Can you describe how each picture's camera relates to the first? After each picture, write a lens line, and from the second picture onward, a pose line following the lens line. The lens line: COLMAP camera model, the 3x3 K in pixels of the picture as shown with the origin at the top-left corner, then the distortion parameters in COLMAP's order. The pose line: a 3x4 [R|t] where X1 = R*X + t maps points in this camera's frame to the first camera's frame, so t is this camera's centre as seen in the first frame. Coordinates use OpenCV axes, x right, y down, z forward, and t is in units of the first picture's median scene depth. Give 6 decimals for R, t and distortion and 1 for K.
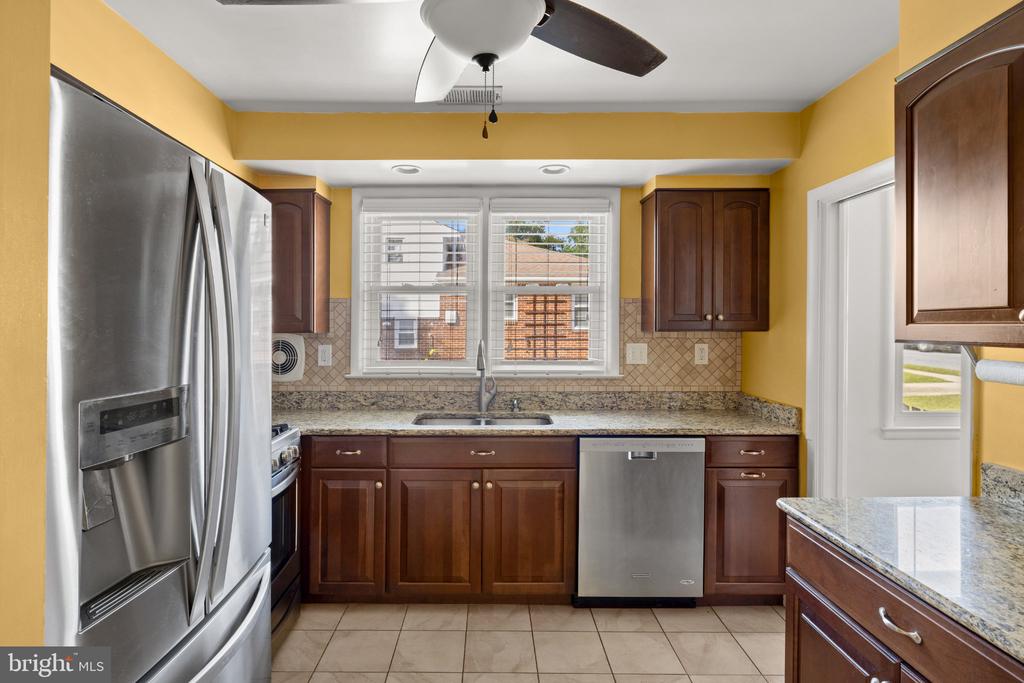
lens RADIAL K [[563.0, 0, 509.9], [0, 563.0, 340.3], [0, 0, 1]] dist [-0.000413, -0.000086]
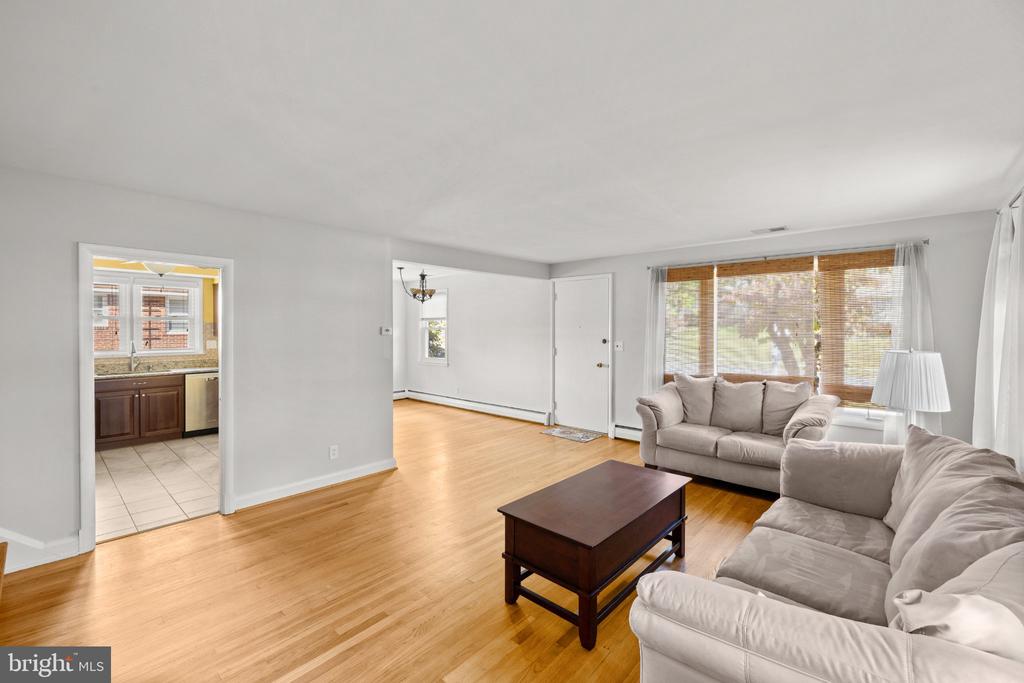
lens RADIAL K [[430.7, 0, 514.2], [0, 430.7, 337.5], [0, 0, 1]] dist [-0.001387, 0.000083]
pose [[0.699035, -0.014233, 0.714946, -0.254724], [0.005987, 0.999883, 0.014052, -0.033999], [-0.715062, -0.005542, 0.699039, -1.630517]]
